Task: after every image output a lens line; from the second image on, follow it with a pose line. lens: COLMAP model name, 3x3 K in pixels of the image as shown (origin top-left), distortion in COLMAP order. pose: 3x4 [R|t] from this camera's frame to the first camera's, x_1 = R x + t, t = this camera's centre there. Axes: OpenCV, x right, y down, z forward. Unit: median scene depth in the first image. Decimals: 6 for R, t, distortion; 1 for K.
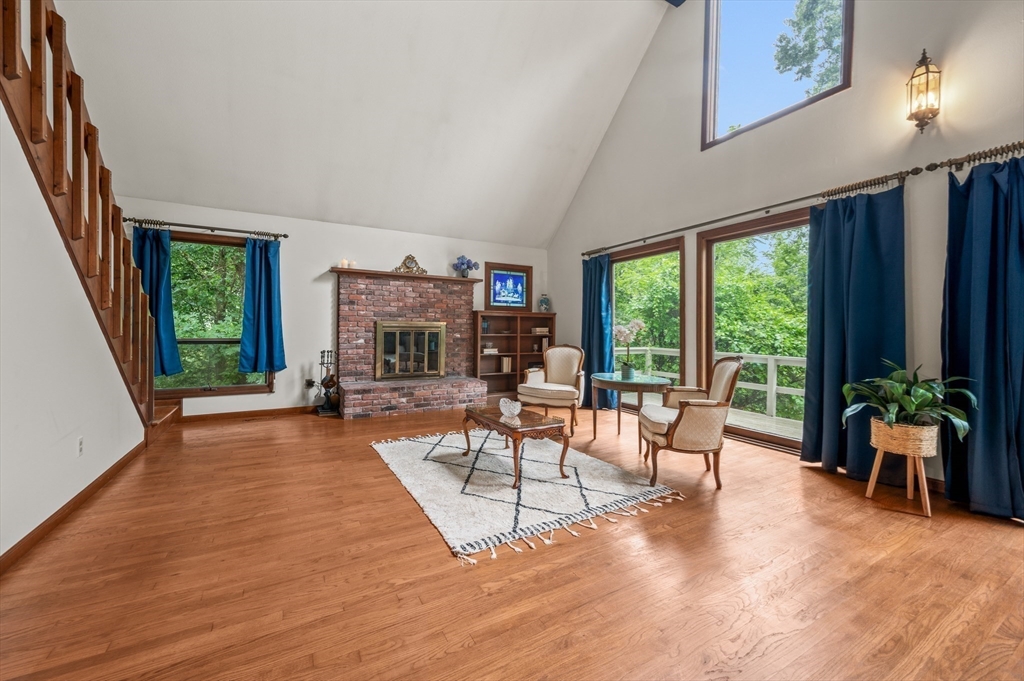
lens RADIAL K [[411.3, 0, 515.7], [0, 411.3, 338.2], [0, 0, 1]] dist [-0.000274, 0.000210]
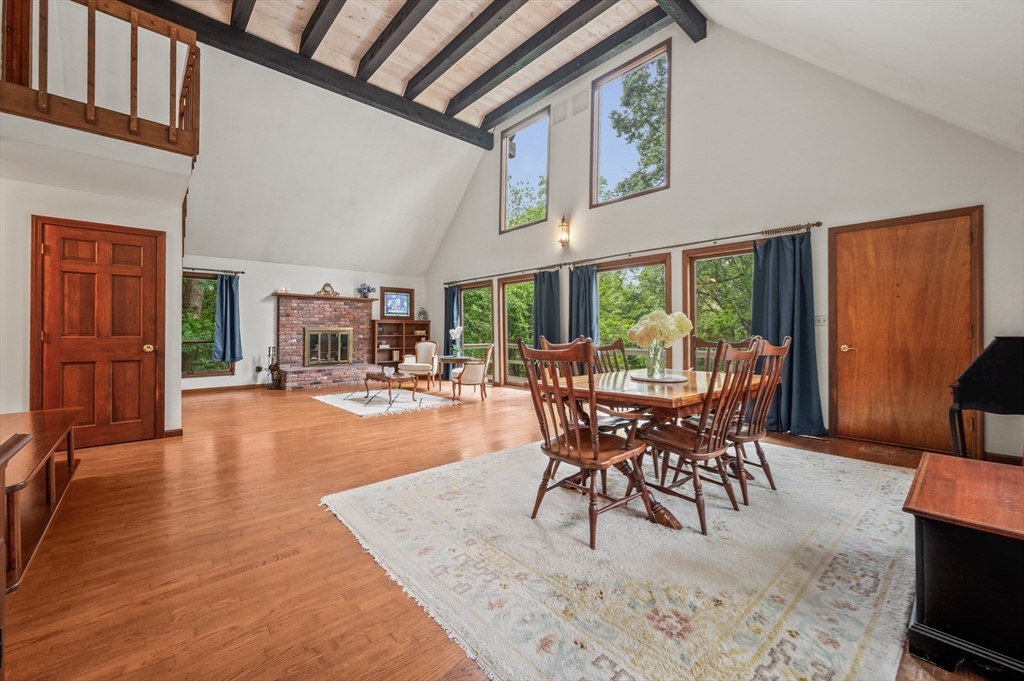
lens RADIAL K [[411.3, 0, 511.2], [0, 411.3, 334.5], [0, 0, 1]] dist [-0.000274, 0.000210]
pose [[0.978097, -0.010857, 0.207865, 0.089876], [0.013656, 0.999834, -0.012036, 0.013223], [-0.207700, 0.014611, 0.978083, -0.636802]]
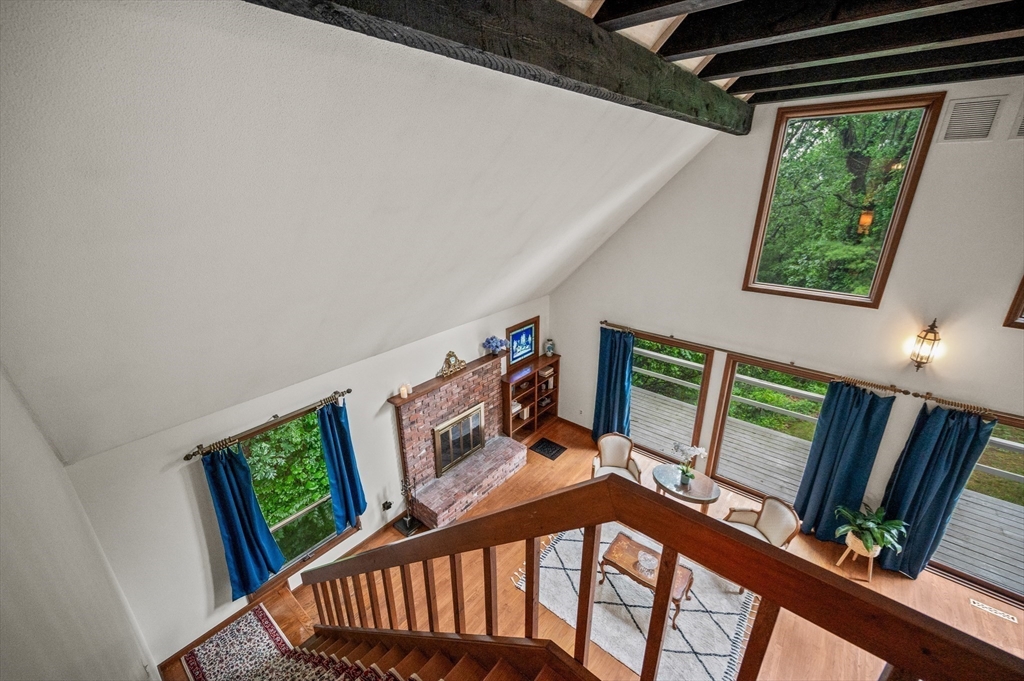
lens RADIAL K [[411.3, 0, 519.0], [0, 411.3, 349.0], [0, 0, 1]] dist [-0.000274, 0.000210]
pose [[0.935677, -0.148252, 0.320204, -0.433130], [0.027359, 0.935206, 0.353047, -0.571424], [-0.351796, -0.321577, 0.879106, 0.099157]]
